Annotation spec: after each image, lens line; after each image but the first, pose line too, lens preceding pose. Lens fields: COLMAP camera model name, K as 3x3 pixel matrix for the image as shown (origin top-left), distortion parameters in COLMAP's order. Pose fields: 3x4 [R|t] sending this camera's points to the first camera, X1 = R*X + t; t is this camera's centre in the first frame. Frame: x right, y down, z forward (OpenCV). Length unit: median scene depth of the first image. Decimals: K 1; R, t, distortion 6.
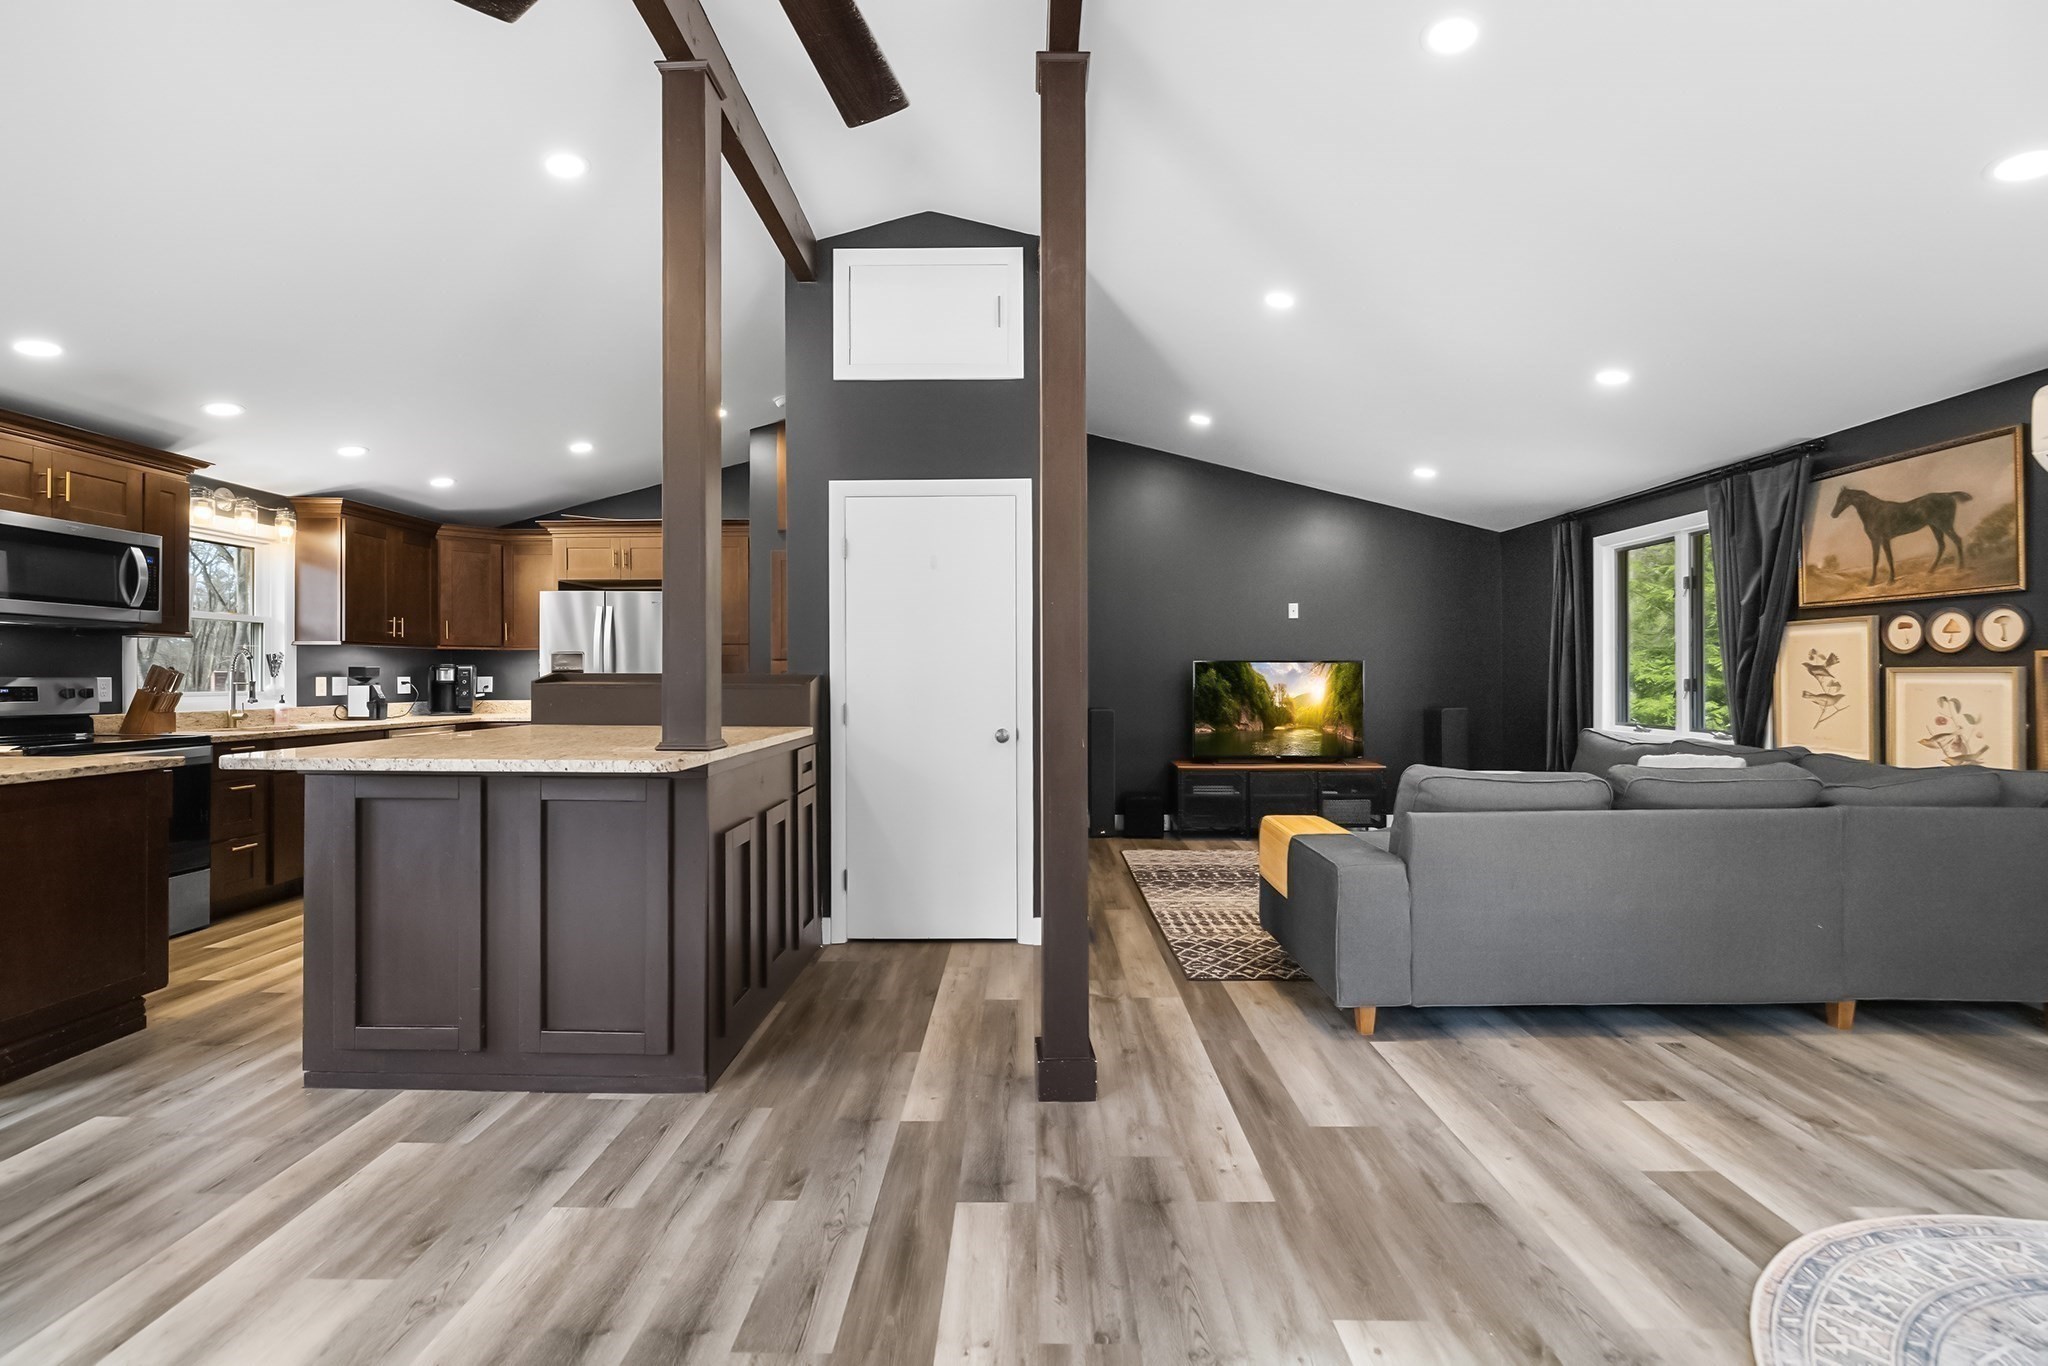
lens RADIAL K [[854.8, 0, 1007.0], [0, 854.8, 674.7], [0, 0, 1]] dist [0.001157, -0.000106]
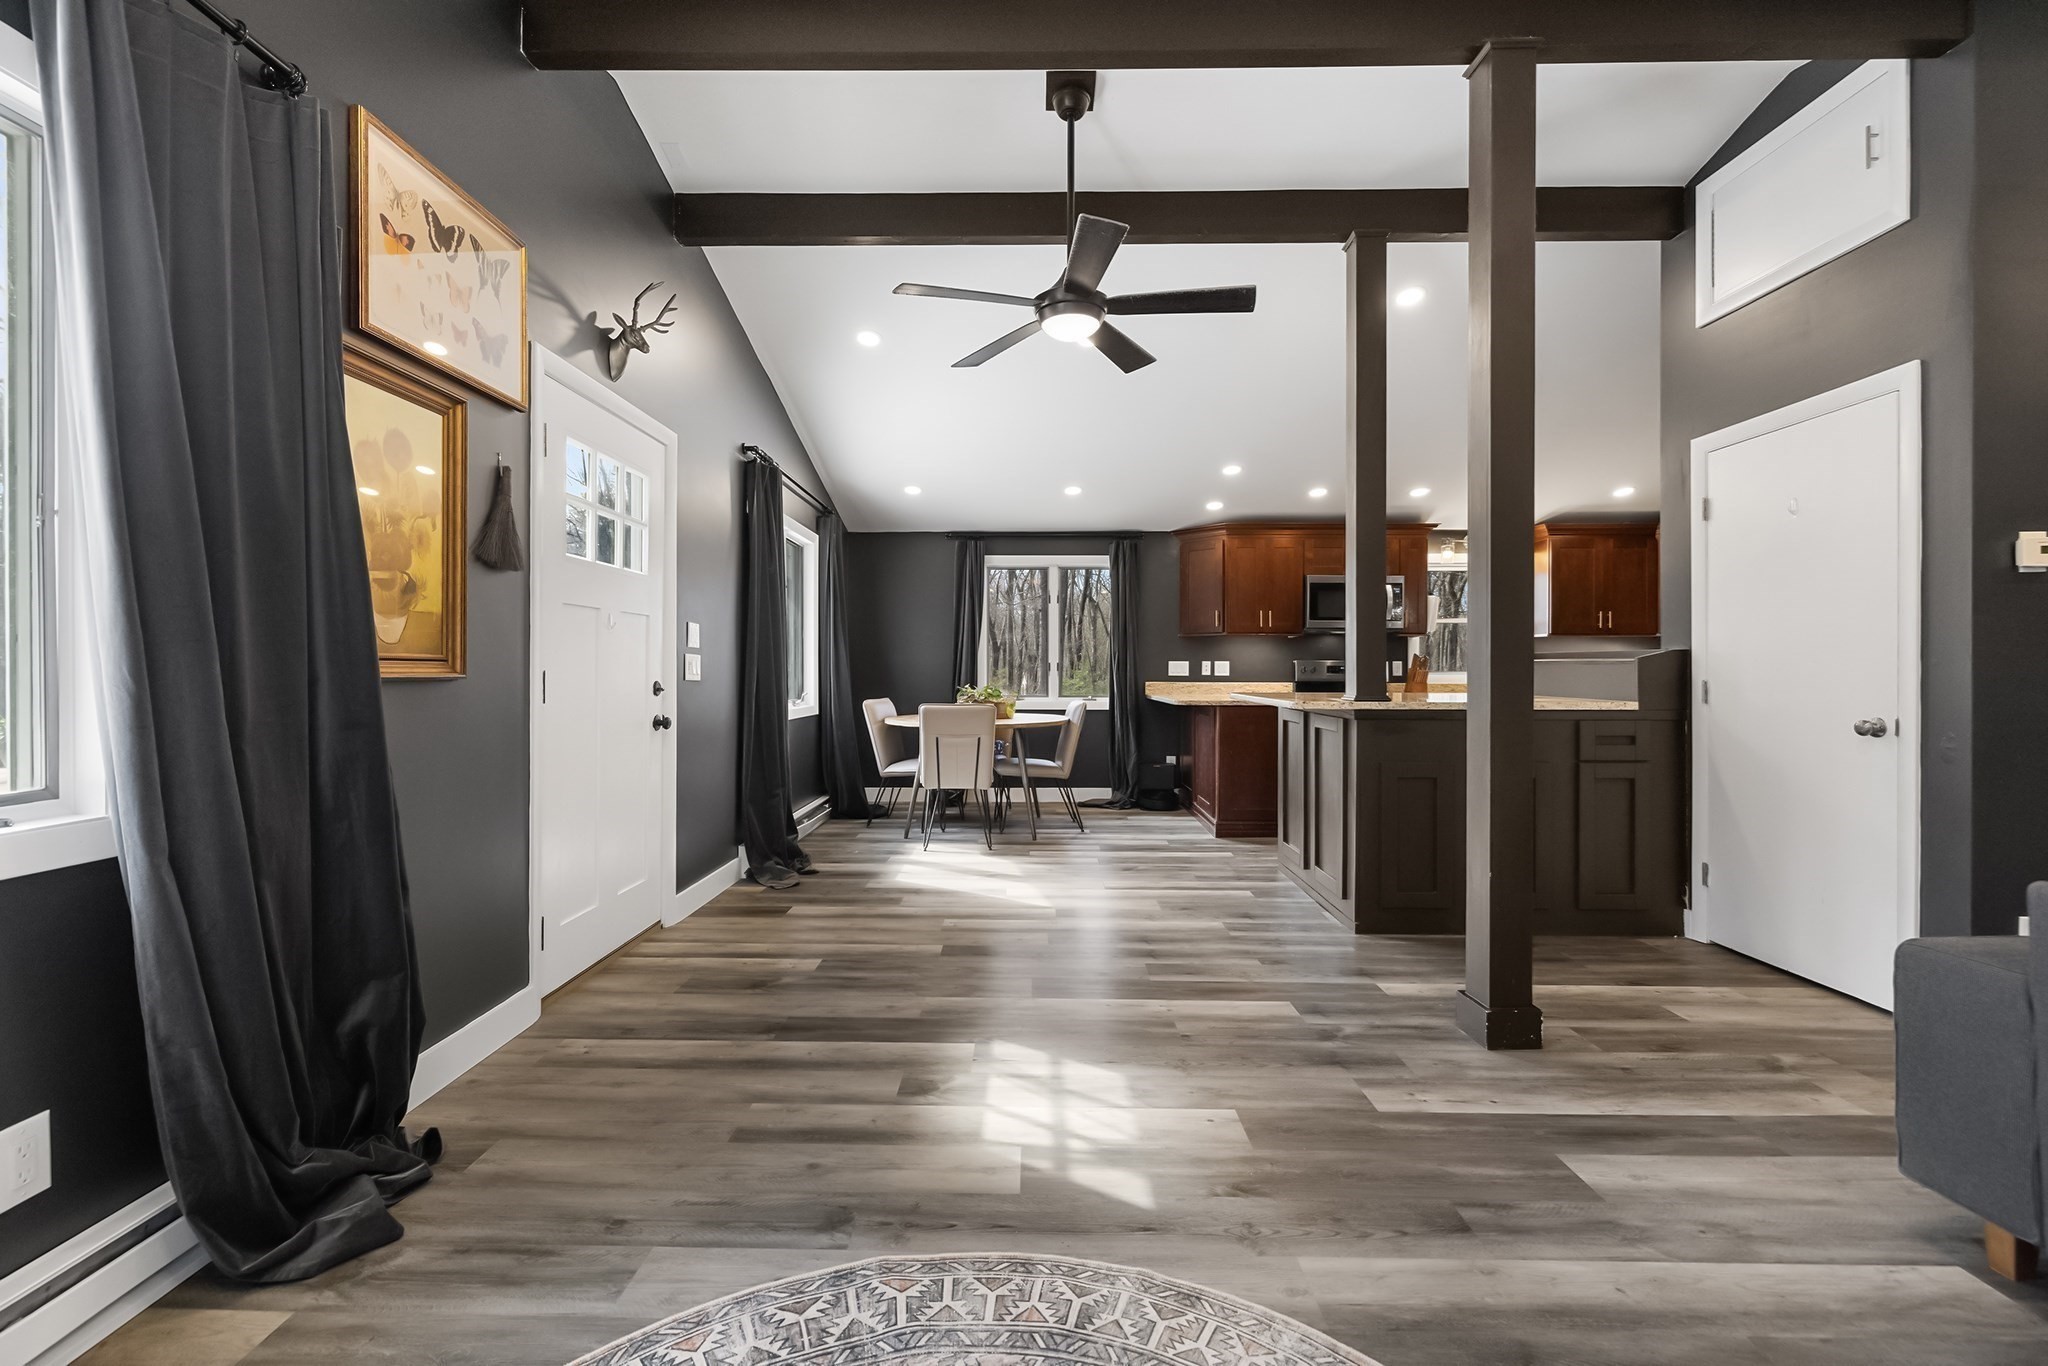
lens RADIAL K [[854.8, 0, 1028.3], [0, 854.8, 674.9], [0, 0, 1]] dist [0.001157, -0.000106]
pose [[0.011136, 0.005130, -0.999925, 0.656642], [-0.001046, 0.999986, 0.005119, 0.022292], [0.999937, 0.000989, 0.011141, 0.249520]]
